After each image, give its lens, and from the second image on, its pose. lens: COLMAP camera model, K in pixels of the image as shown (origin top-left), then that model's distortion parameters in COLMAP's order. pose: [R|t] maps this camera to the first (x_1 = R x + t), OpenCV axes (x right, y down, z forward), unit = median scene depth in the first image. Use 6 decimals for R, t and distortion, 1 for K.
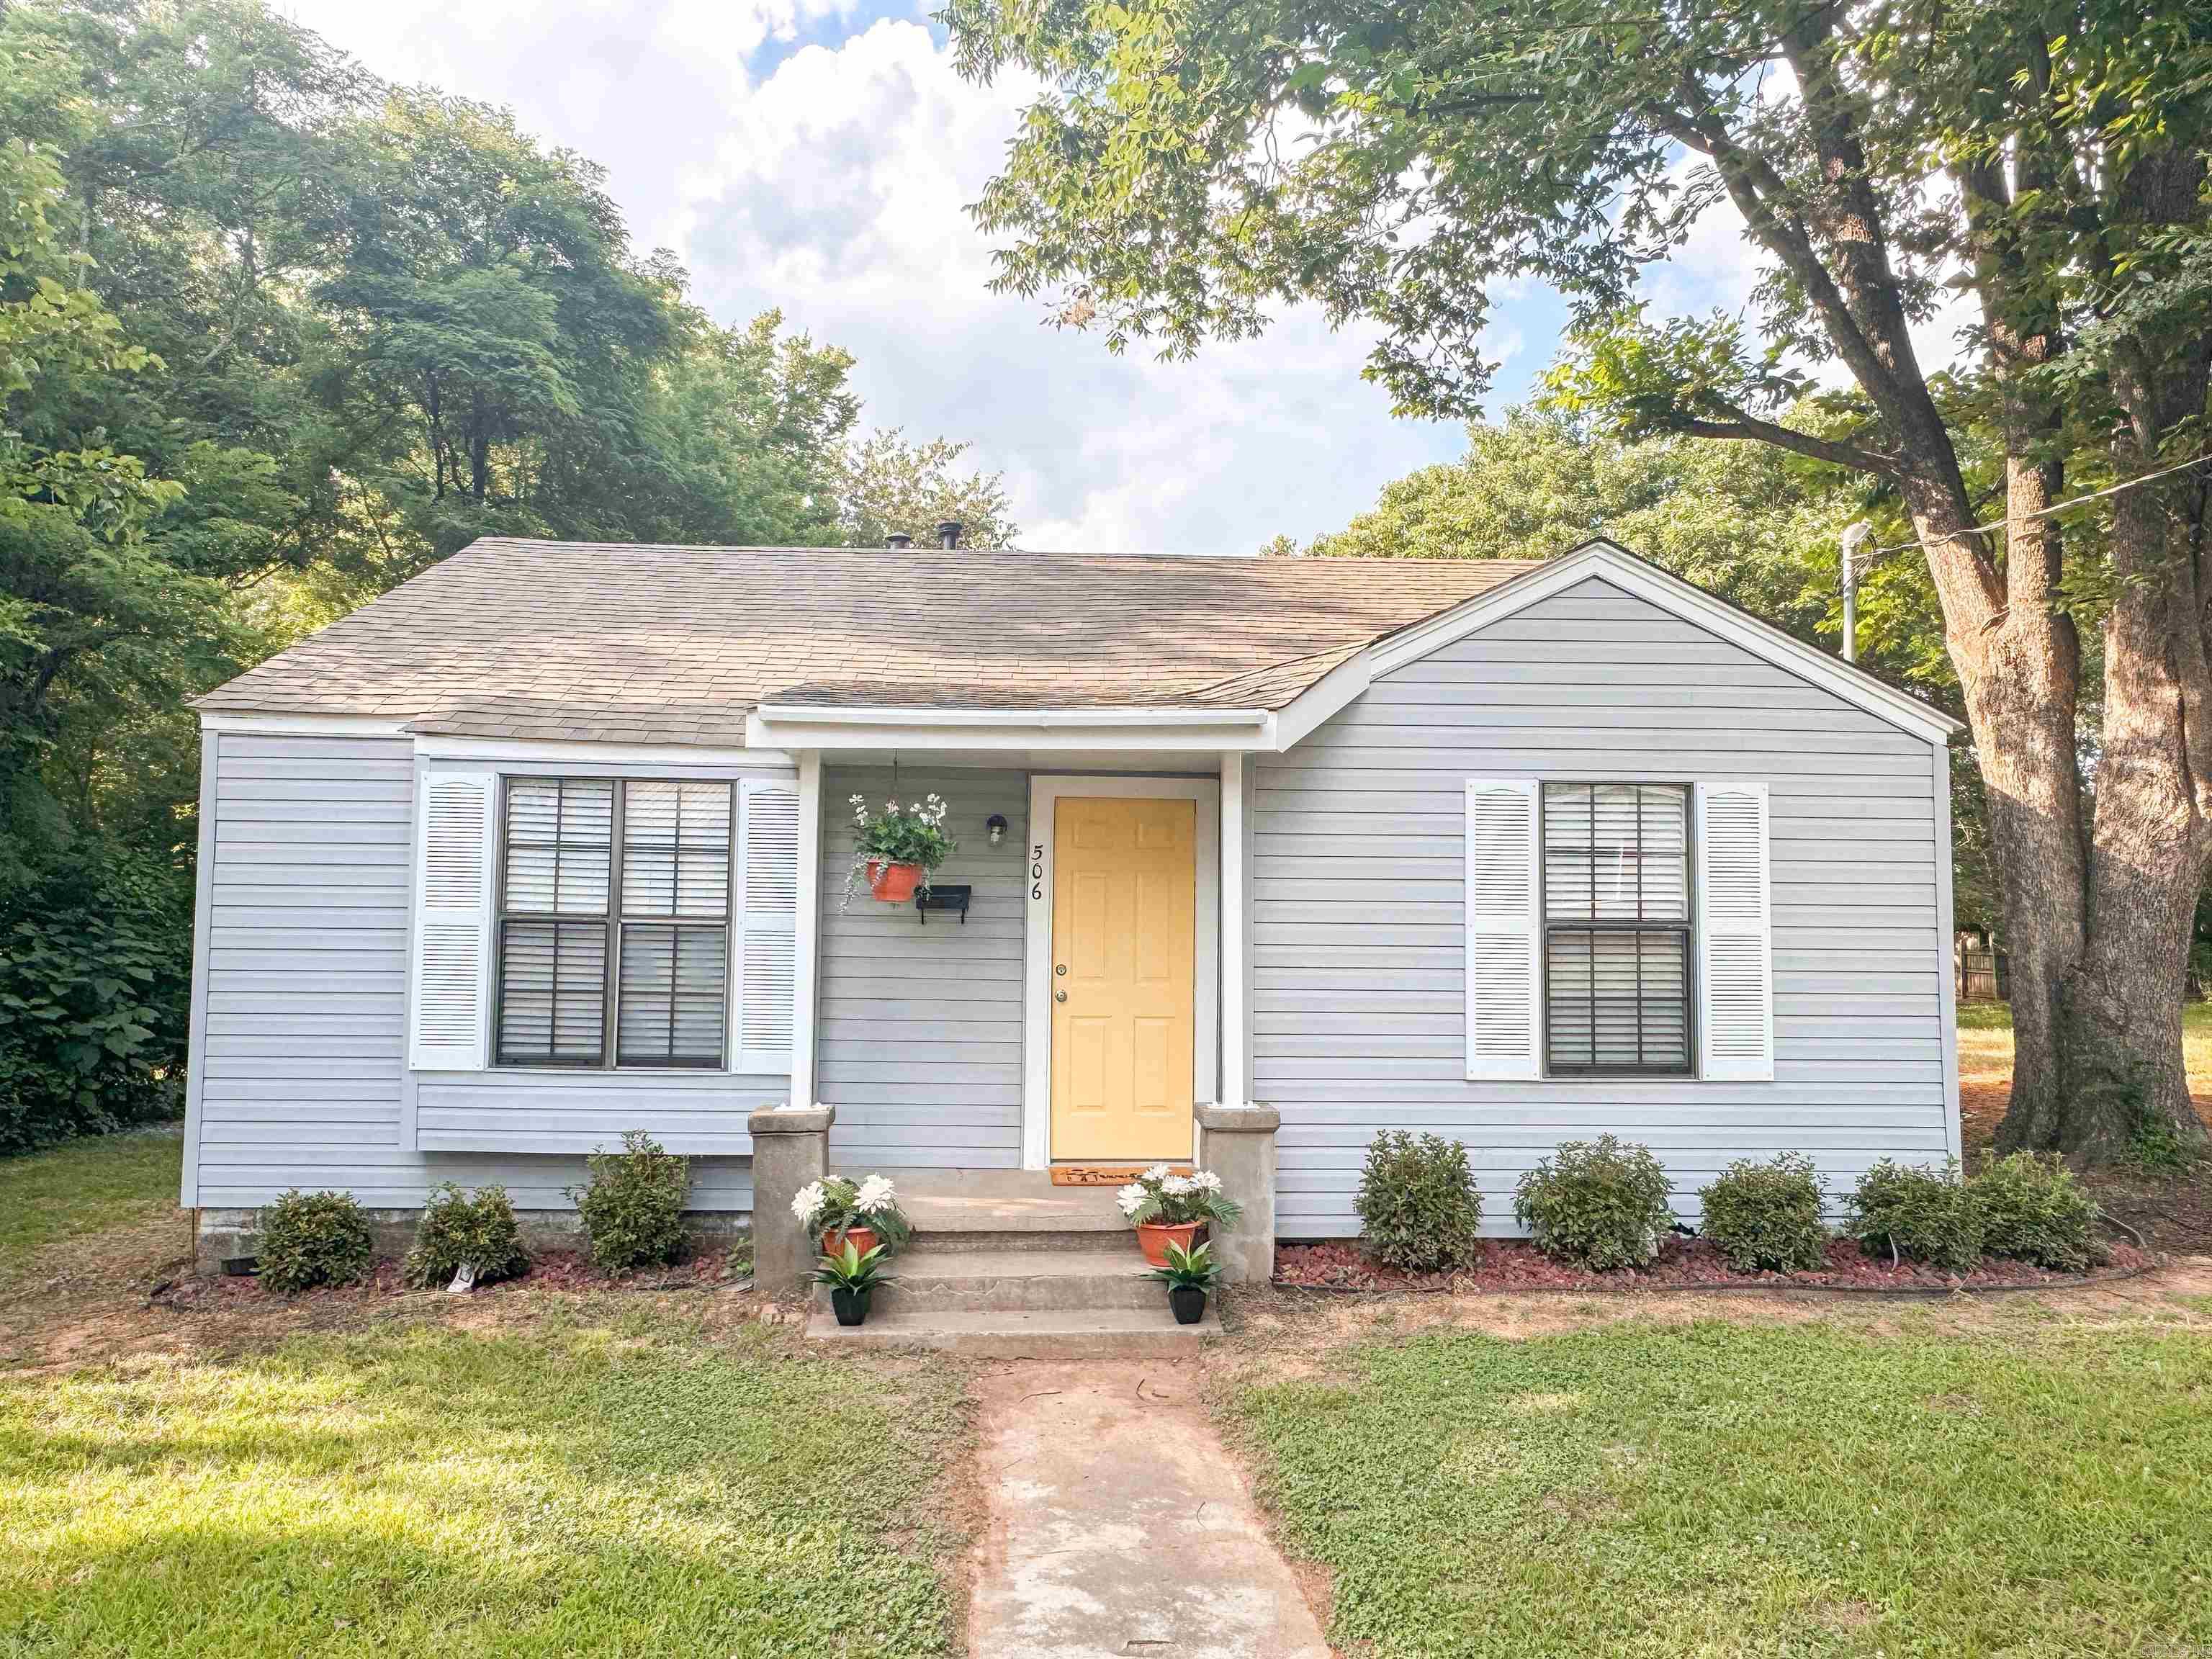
lens RADIAL K [[1429.4, 0, 1097.6], [0, 1429.4, 827.1], [0, 0, 1]] dist [-0.001304, 0.000332]
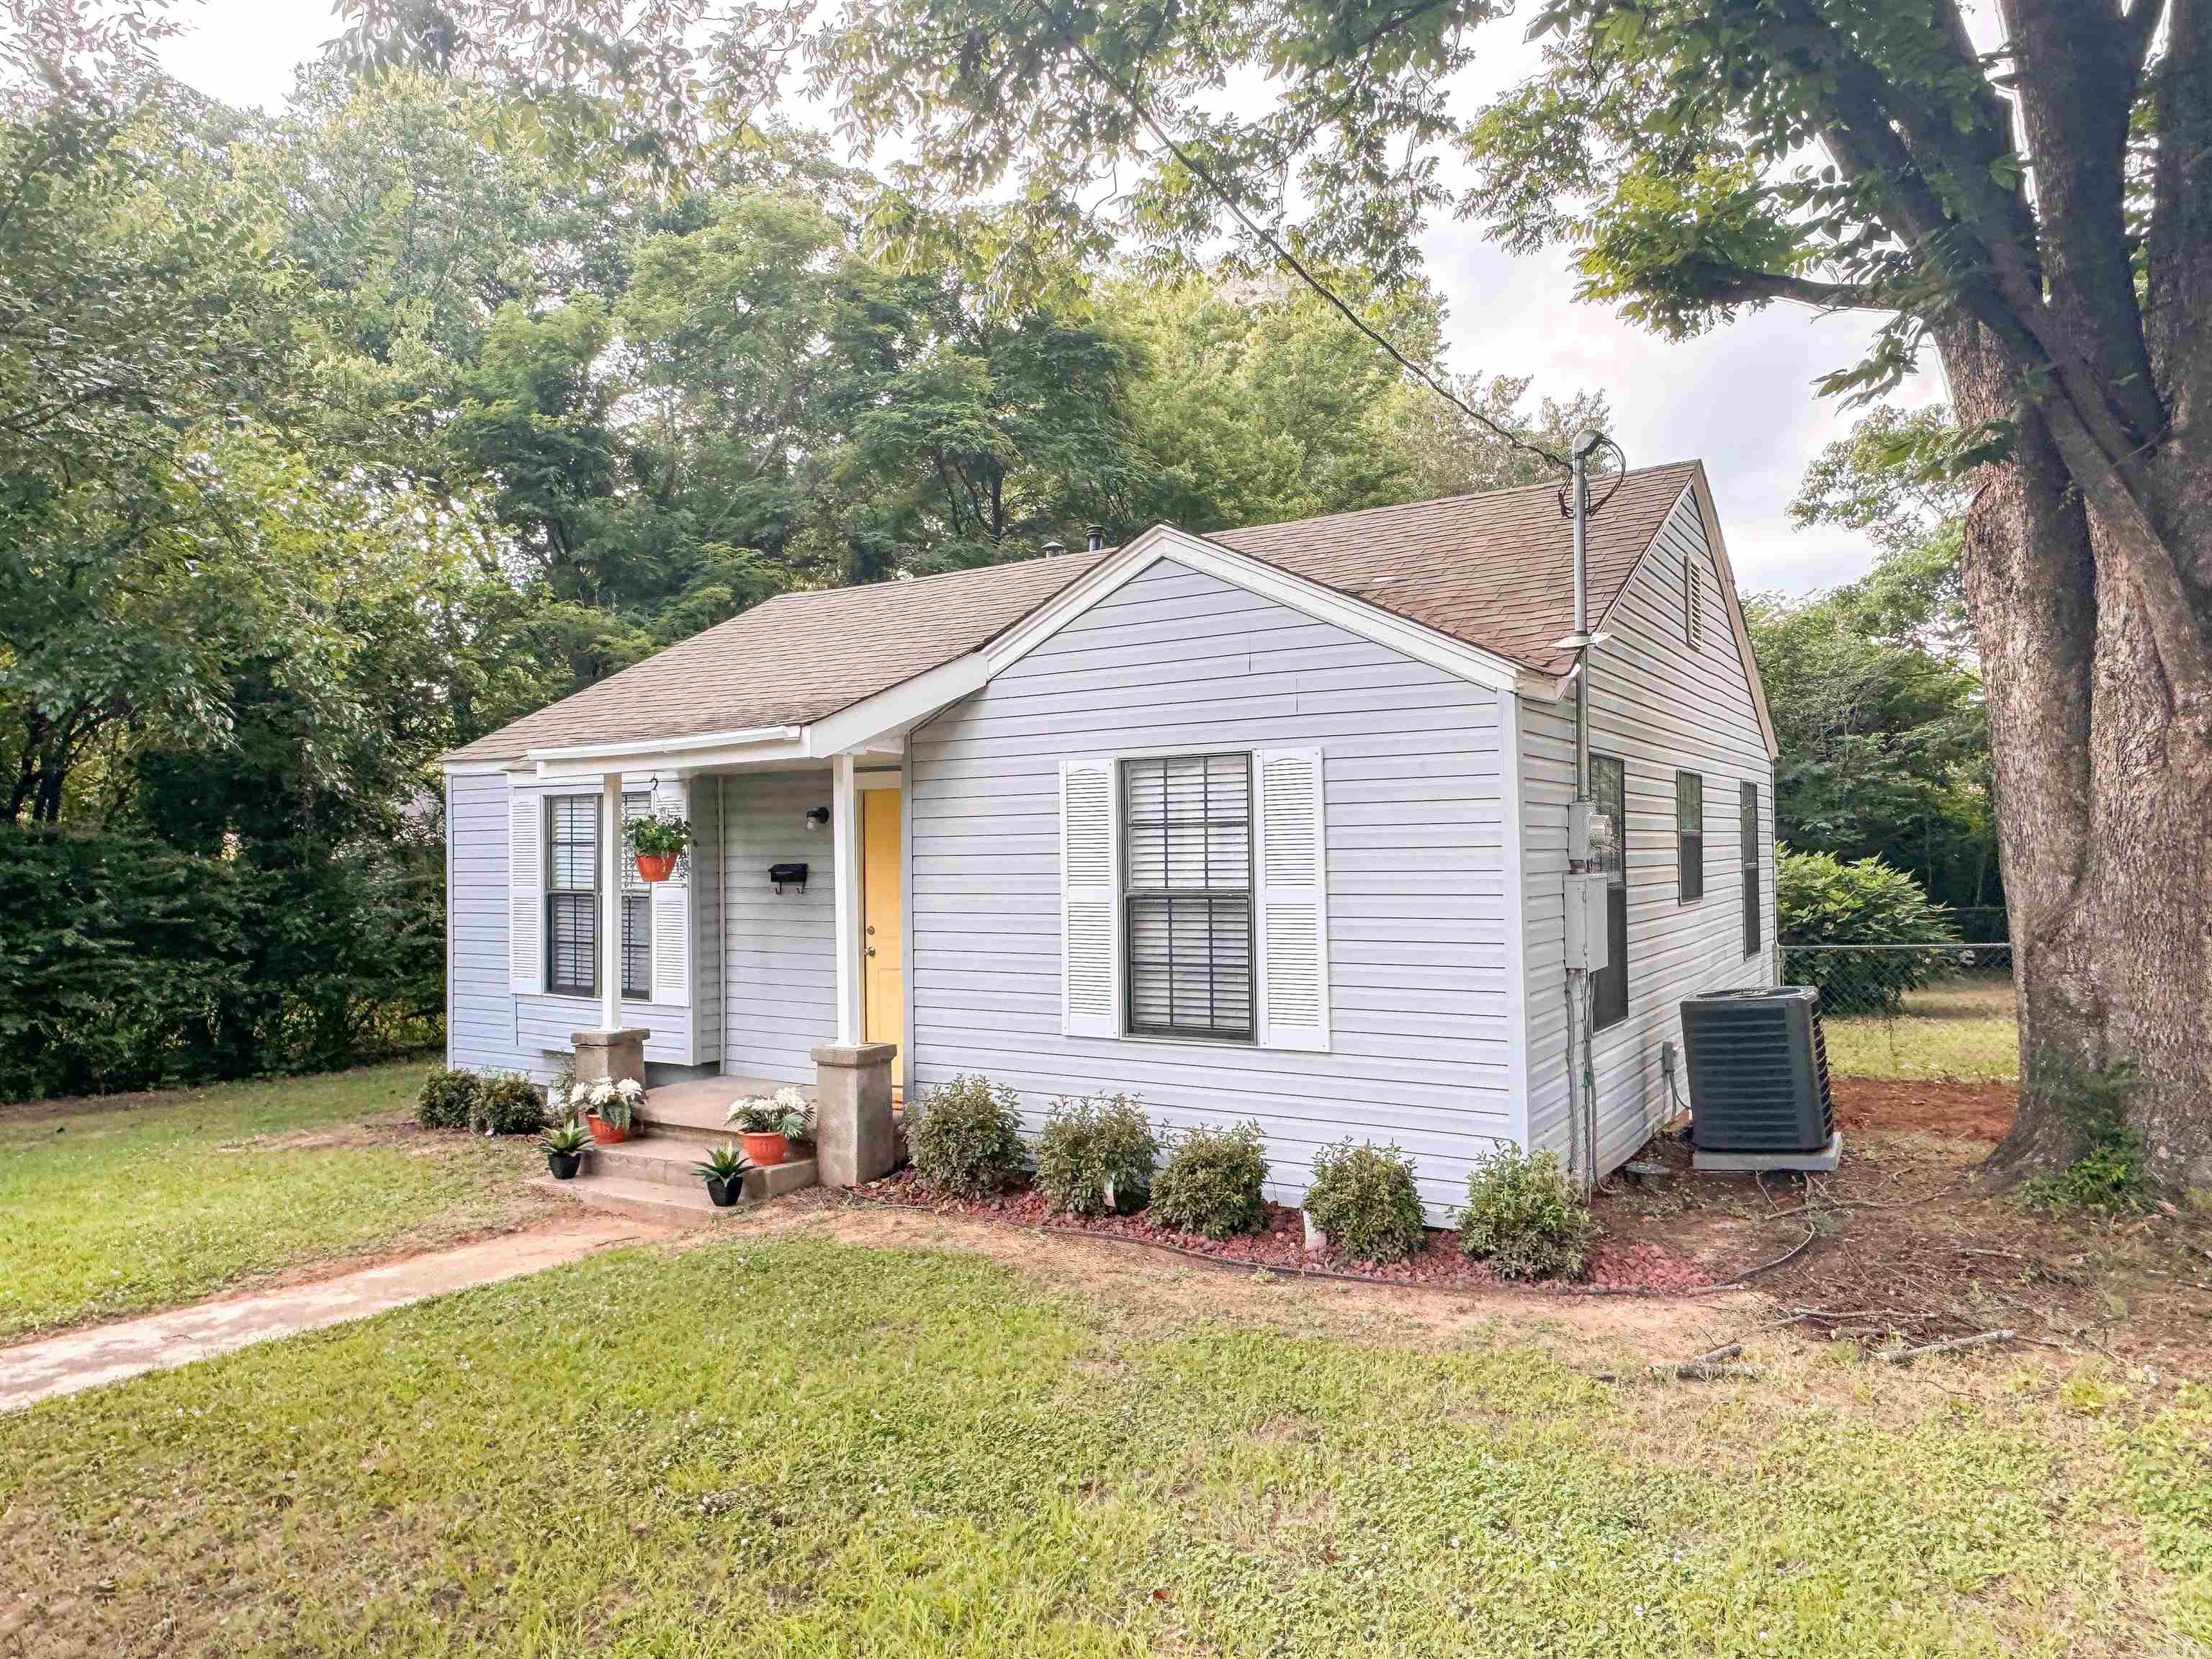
lens RADIAL K [[1430.0, 0, 1104.6], [0, 1430.0, 825.6], [0, 0, 1]] dist [-0.000889, -0.000554]
pose [[0.819280, -0.032361, -0.572480, 0.907185], [0.056967, 0.998060, 0.025108, -0.010027], [0.570557, -0.053183, 0.819534, 0.120214]]
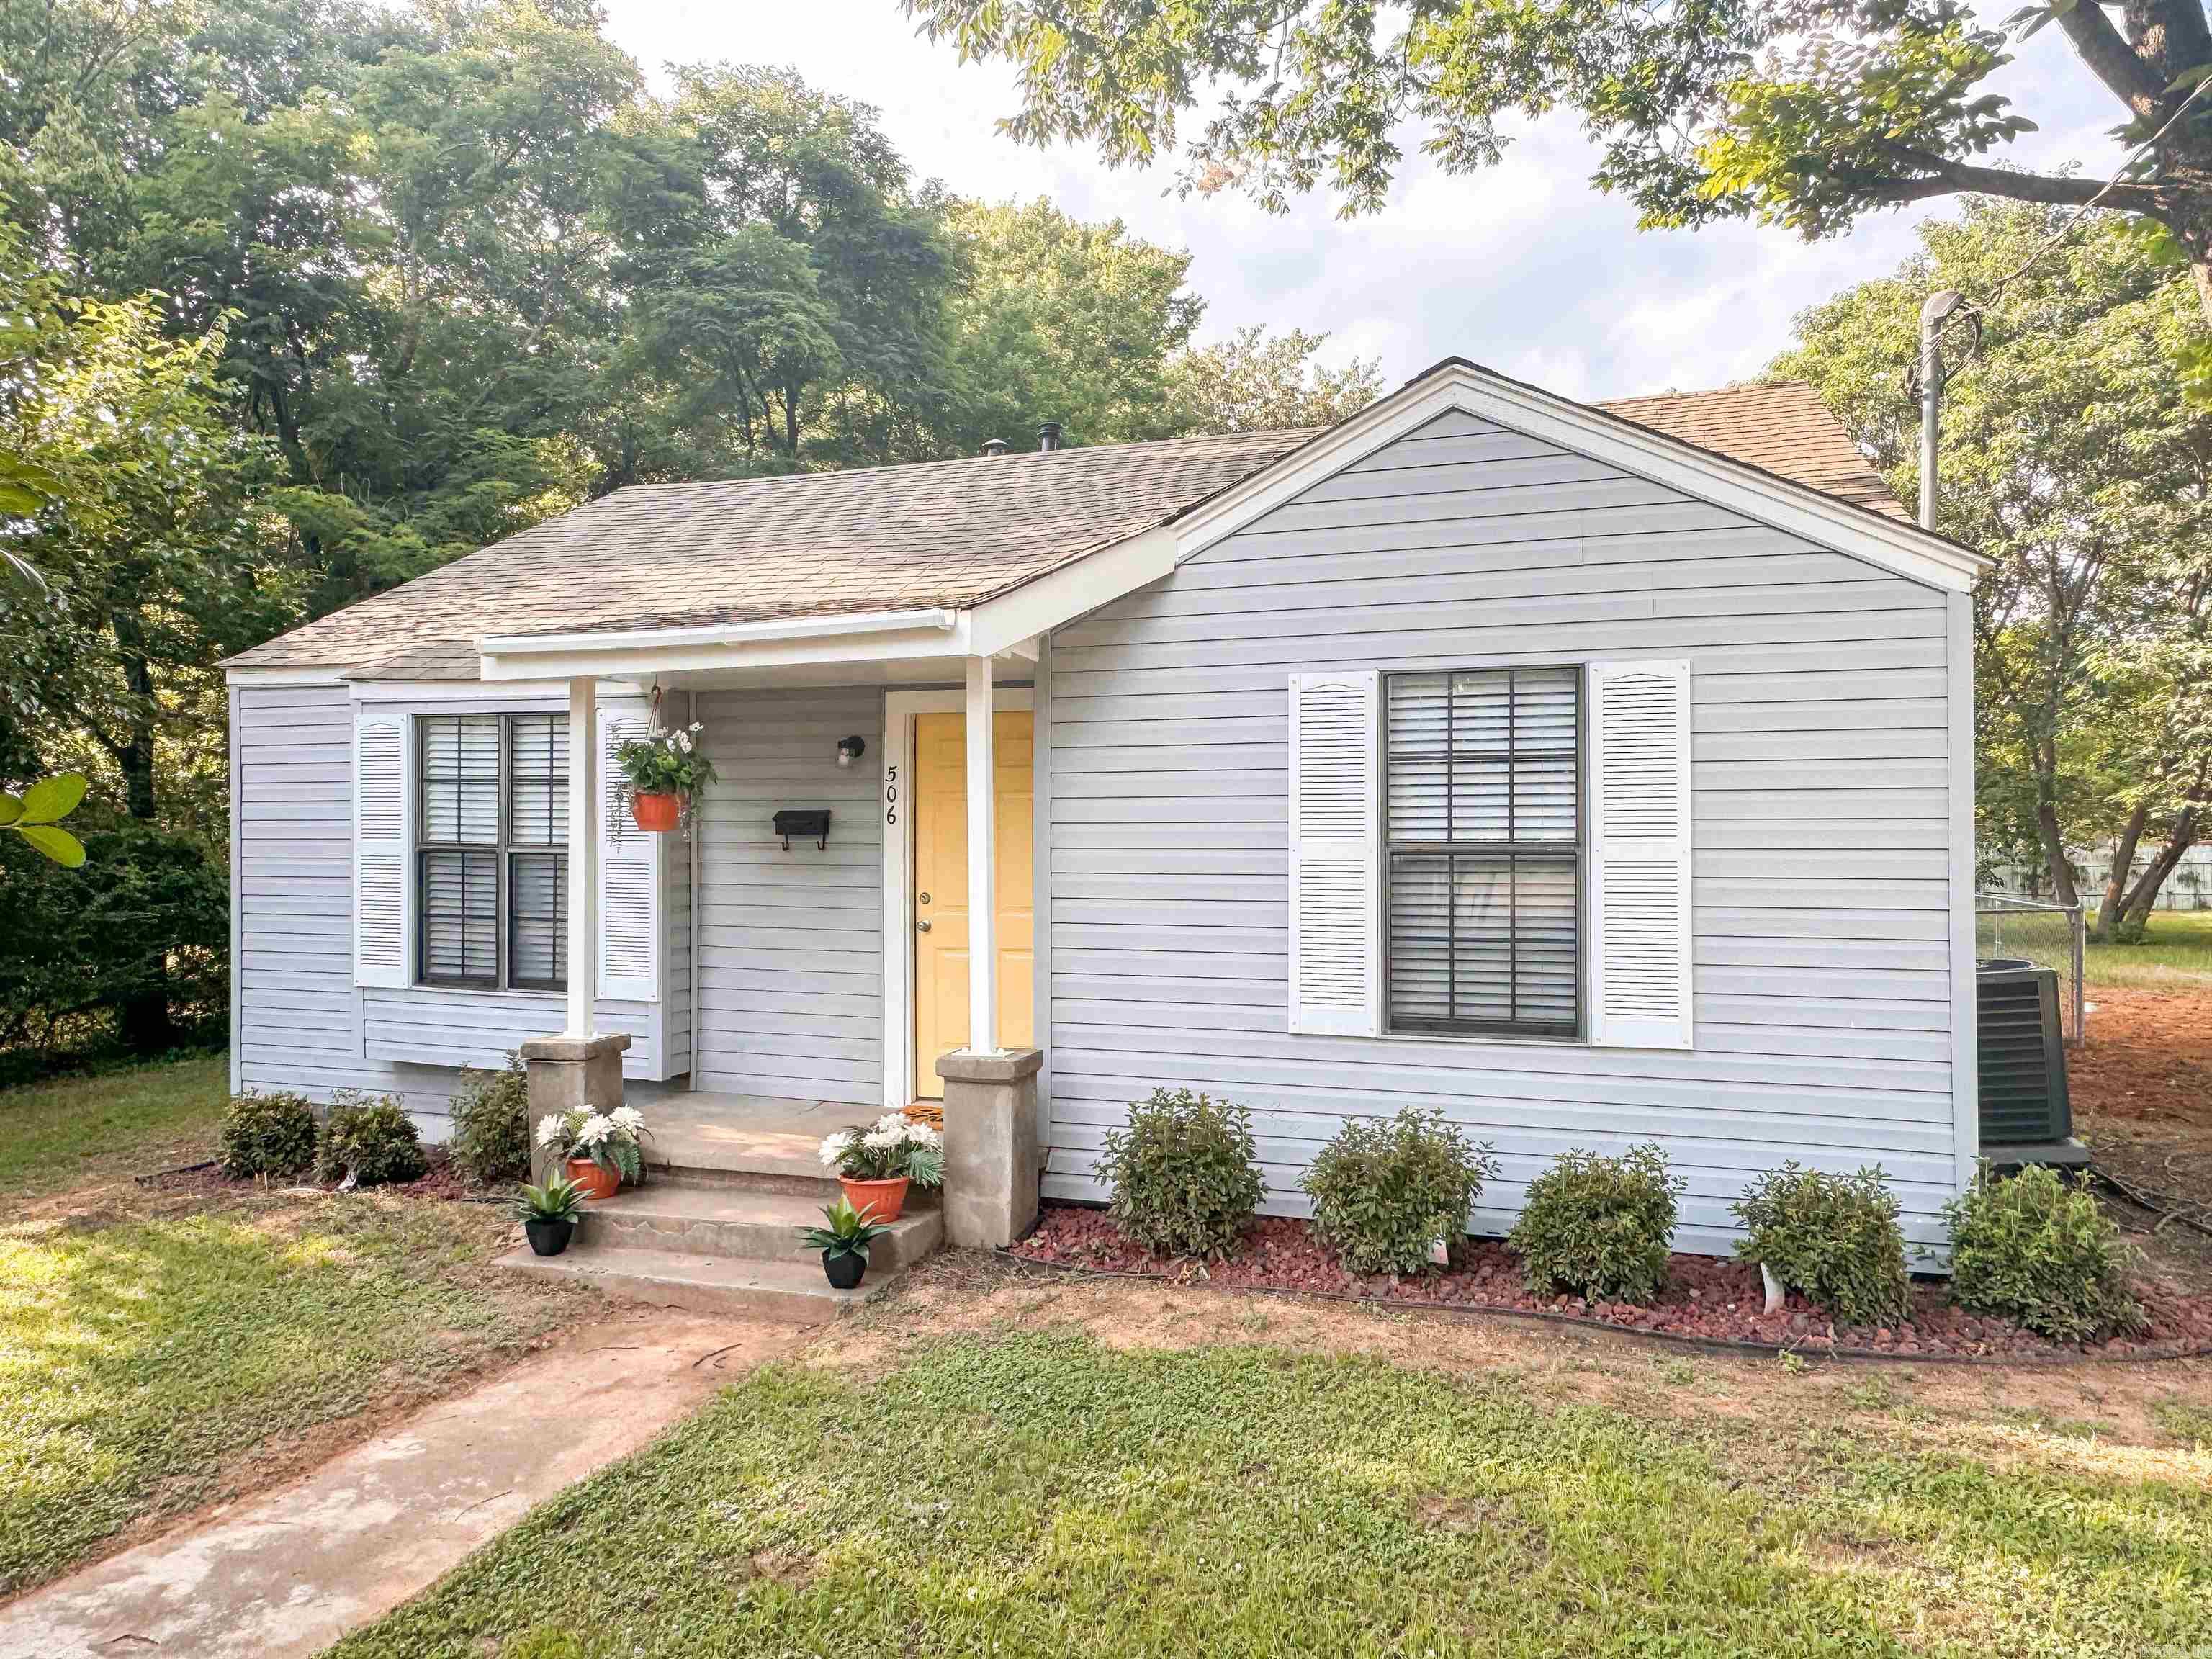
lens RADIAL K [[1430.0, 0, 1104.6], [0, 1430.0, 825.6], [0, 0, 1]] dist [-0.000889, -0.000554]
pose [[0.934054, -0.012064, -0.356928, 0.451568], [0.034404, 0.997821, 0.056306, 0.003804], [0.355470, -0.064873, 0.932434, 0.181108]]
